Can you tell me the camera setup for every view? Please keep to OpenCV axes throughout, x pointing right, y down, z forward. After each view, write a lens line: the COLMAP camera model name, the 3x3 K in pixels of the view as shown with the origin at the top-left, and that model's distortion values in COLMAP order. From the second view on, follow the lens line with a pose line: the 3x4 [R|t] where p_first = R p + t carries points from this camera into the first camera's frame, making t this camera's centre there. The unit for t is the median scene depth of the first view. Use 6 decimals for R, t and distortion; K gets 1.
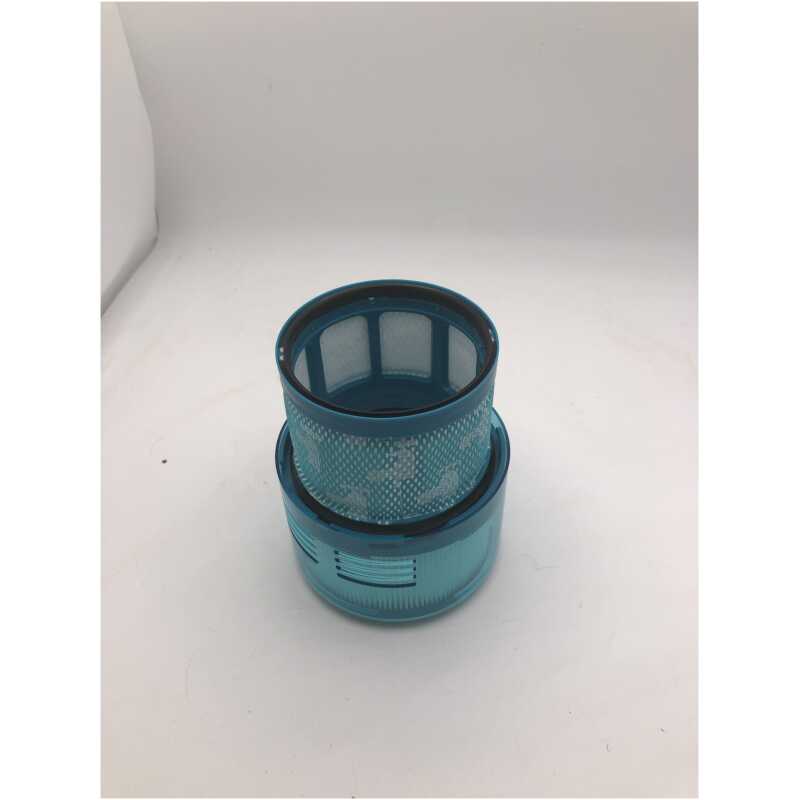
lens RADIAL K [[909.8, 0, 400.0], [0, 909.8, 400.0], [0, 0, 1]] dist [0.102434, -0.004476]
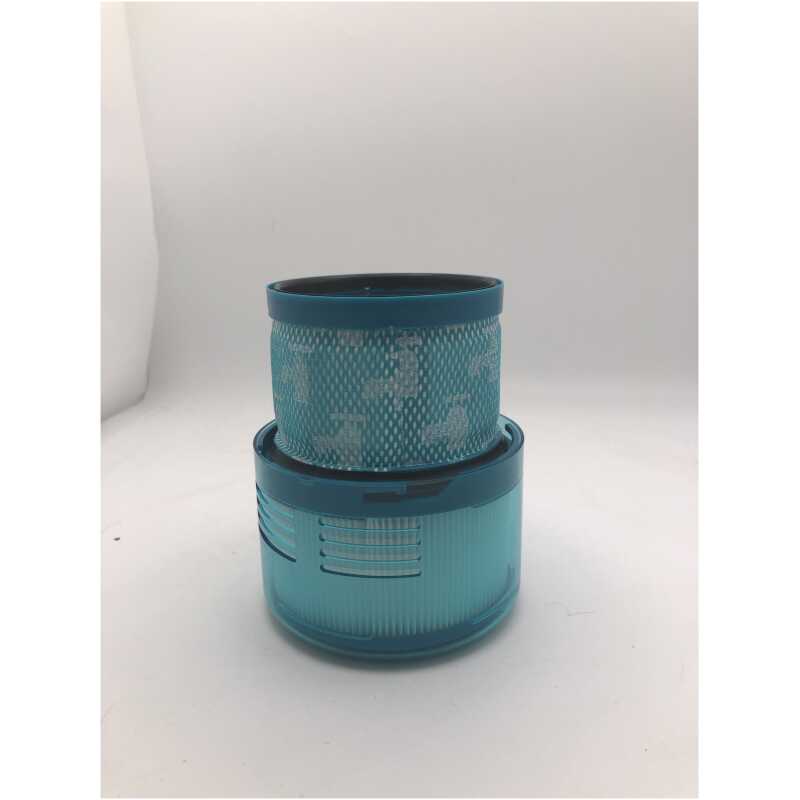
lens RADIAL K [[909.8, 0, 400.0], [0, 909.8, 400.0], [0, 0, 1]] dist [0.102434, -0.004476]
pose [[0.999809, 0.005736, 0.018697, -0.017165], [0.005687, 0.829436, -0.558572, 0.565016], [-0.018712, 0.558572, 0.829245, 0.286274]]
